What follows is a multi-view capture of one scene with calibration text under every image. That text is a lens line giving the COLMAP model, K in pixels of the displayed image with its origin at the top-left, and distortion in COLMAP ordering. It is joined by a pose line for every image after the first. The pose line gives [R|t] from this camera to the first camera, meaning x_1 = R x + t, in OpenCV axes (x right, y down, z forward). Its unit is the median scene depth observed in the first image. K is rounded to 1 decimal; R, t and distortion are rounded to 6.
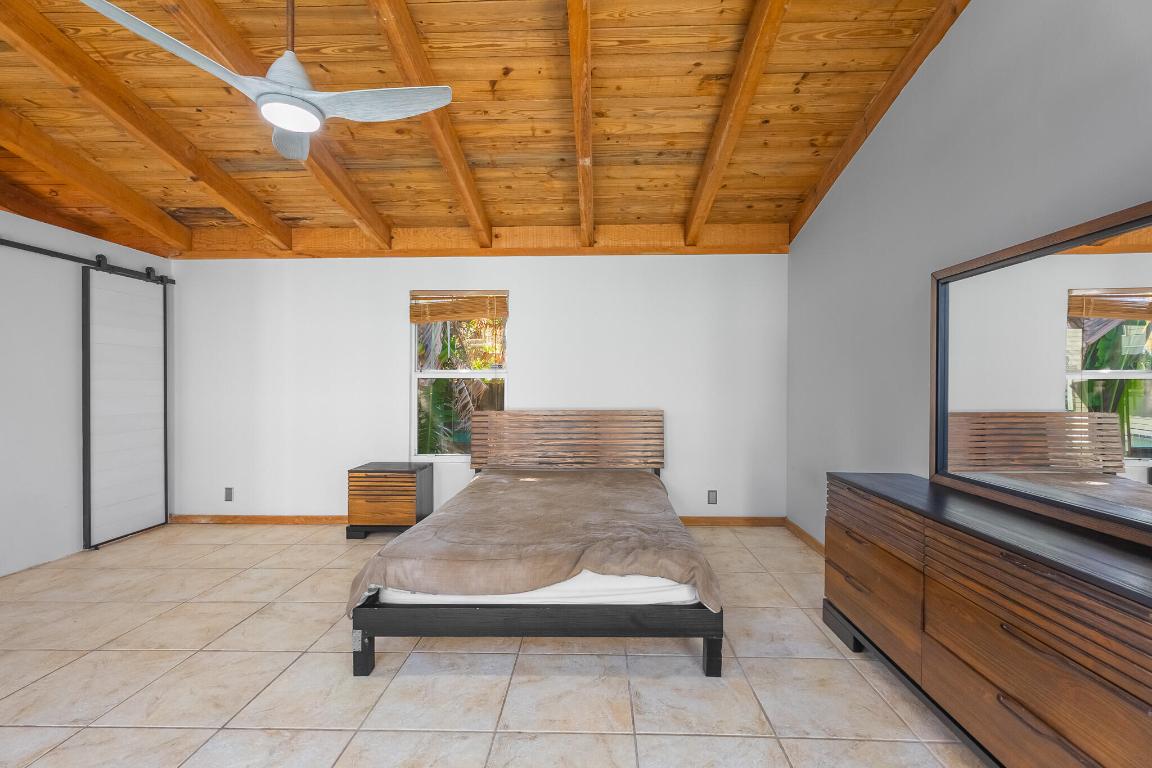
lens RADIAL K [[484.8, 0, 584.9], [0, 484.8, 387.0], [0, 0, 1]] dist [0.008027, -0.000752]
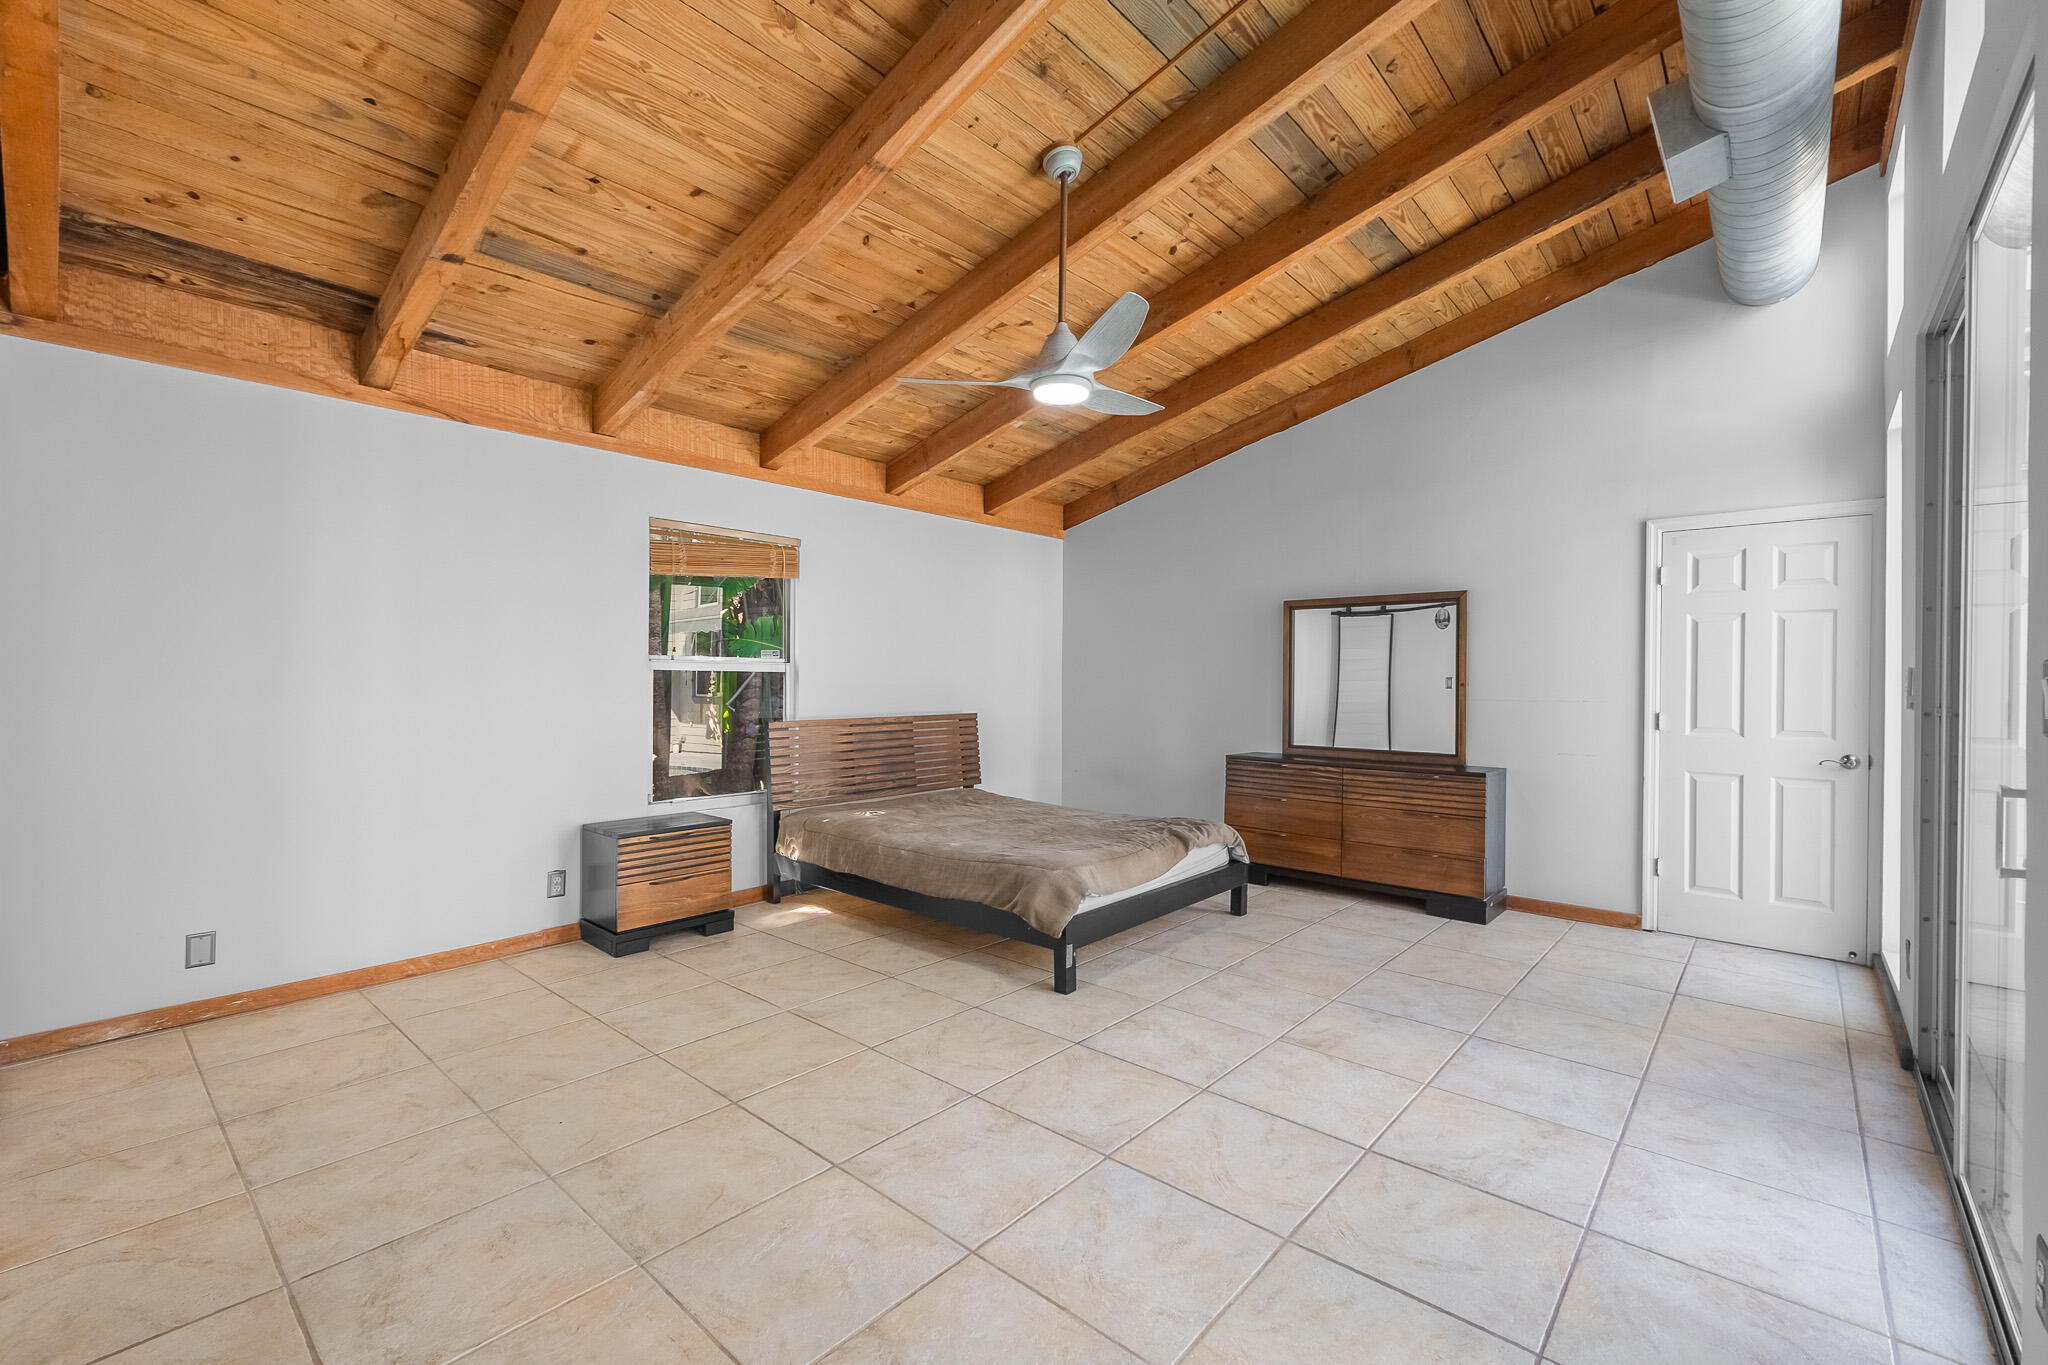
lens RADIAL K [[862.0, 0, 1036.6], [0, 862.0, 680.0], [0, 0, 1]] dist [0.008027, -0.000752]
pose [[0.637296, 0.005408, 0.770600, -1.159820], [0.004682, 0.999930, -0.010889, 0.009512], [-0.770605, 0.010547, 0.637226, -0.003298]]
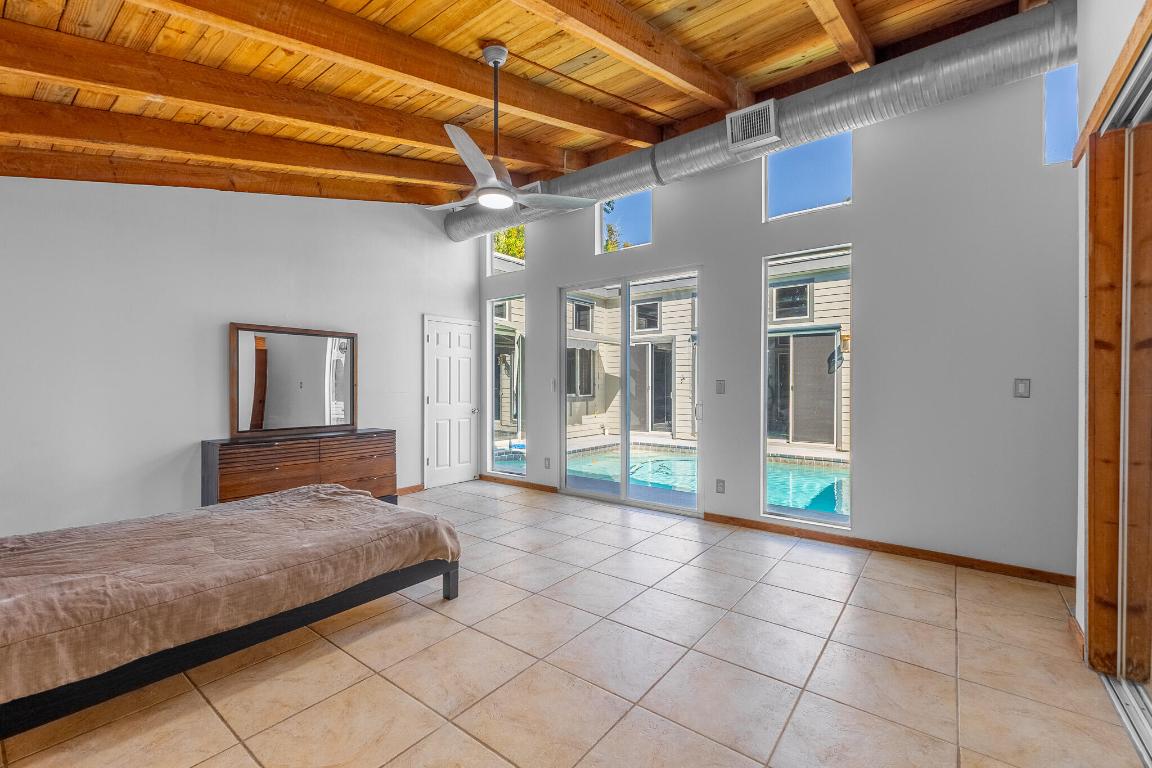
lens RADIAL K [[484.8, 0, 583.2], [0, 484.8, 385.9], [0, 0, 1]] dist [0.008027, -0.000752]
pose [[-0.811050, 0.000490, 0.584976, -1.015133], [0.009242, 0.999886, 0.011976, -0.004761], [-0.584903, 0.015119, -0.810962, 1.229671]]
